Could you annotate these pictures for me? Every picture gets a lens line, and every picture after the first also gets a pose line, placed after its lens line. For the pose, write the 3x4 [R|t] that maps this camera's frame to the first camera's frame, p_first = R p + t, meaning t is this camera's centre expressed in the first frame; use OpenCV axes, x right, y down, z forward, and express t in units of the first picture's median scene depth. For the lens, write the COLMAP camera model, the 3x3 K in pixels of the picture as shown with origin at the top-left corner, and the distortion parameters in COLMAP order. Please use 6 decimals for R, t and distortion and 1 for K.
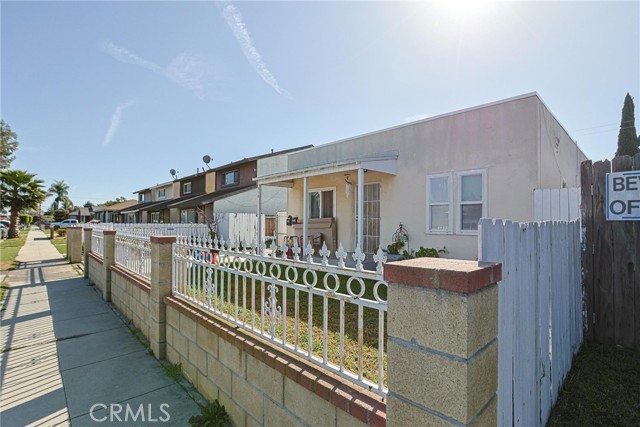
lens RADIAL K [[298.2, 0, 311.5], [0, 298.2, 226.6], [0, 0, 1]] dist [-0.030792, 0.000209]
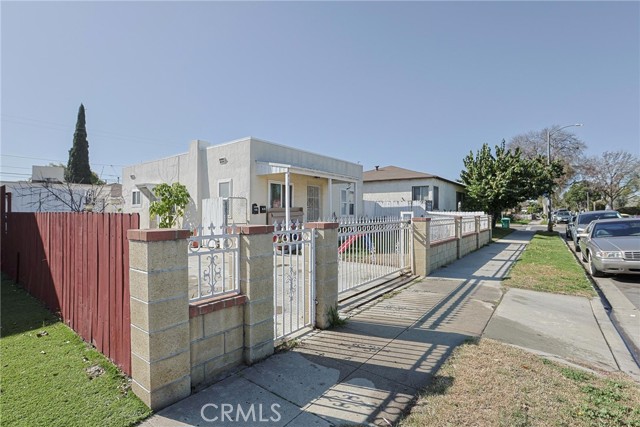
lens RADIAL K [[312.3, 0, 317.4], [0, 312.3, 215.1], [0, 0, 1]] dist [-0.052809, 0.019158]
pose [[-0.179742, -0.004268, 0.983705, -1.062546], [0.015157, 0.999860, 0.007107, -0.005315], [-0.983597, 0.016187, -0.179652, 0.978893]]
